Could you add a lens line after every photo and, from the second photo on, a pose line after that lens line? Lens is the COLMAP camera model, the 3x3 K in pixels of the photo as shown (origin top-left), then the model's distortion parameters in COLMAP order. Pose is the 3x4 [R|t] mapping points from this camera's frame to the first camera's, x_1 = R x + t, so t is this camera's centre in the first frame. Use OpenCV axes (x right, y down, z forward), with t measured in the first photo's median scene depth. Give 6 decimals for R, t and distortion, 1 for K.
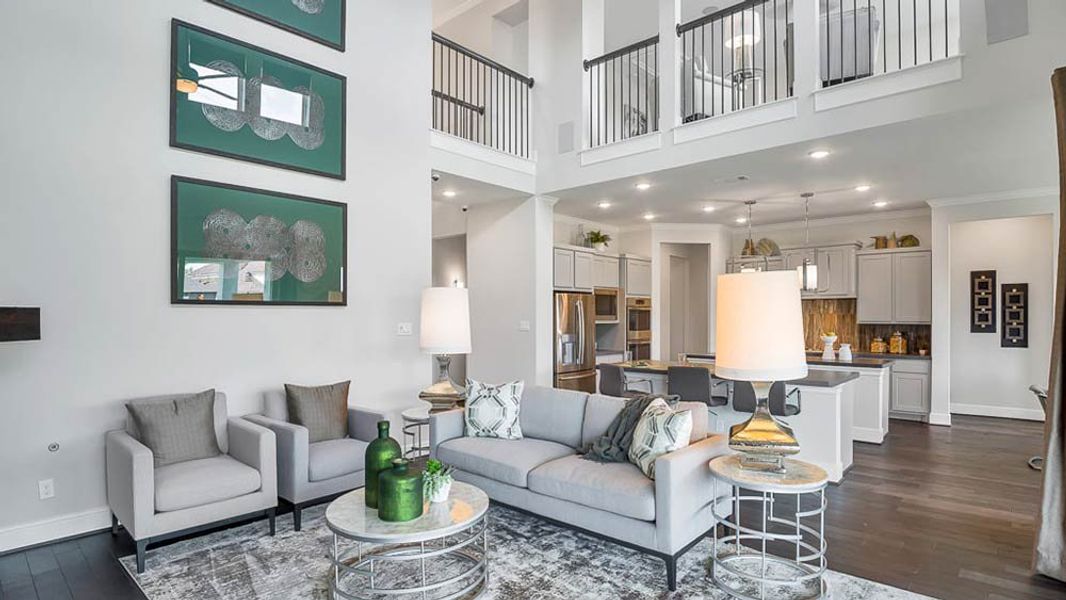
lens RADIAL K [[545.5, 0, 533.0], [0, 545.5, 300.0], [0, 0, 1]] dist [0.000487, 0.000059]
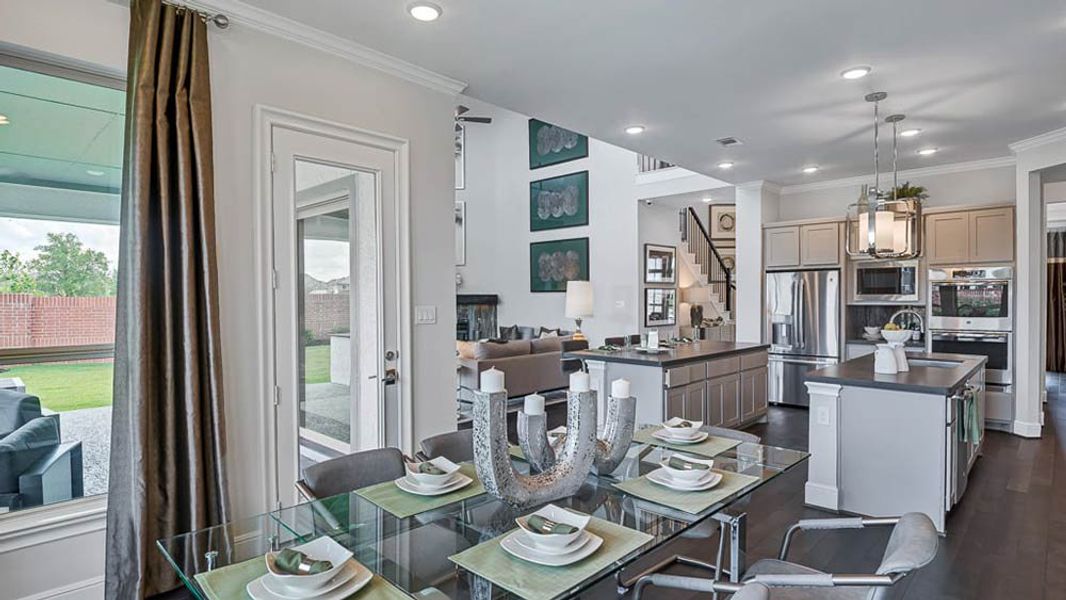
lens RADIAL K [[545.5, 0, 533.0], [0, 545.5, 300.0], [0, 0, 1]] dist [0.000487, 0.000059]
pose [[-0.029455, 0.006498, -0.999545, 1.299656], [0.035271, 0.999363, 0.005457, 0.020433], [0.998944, -0.035094, -0.029665, 0.711457]]
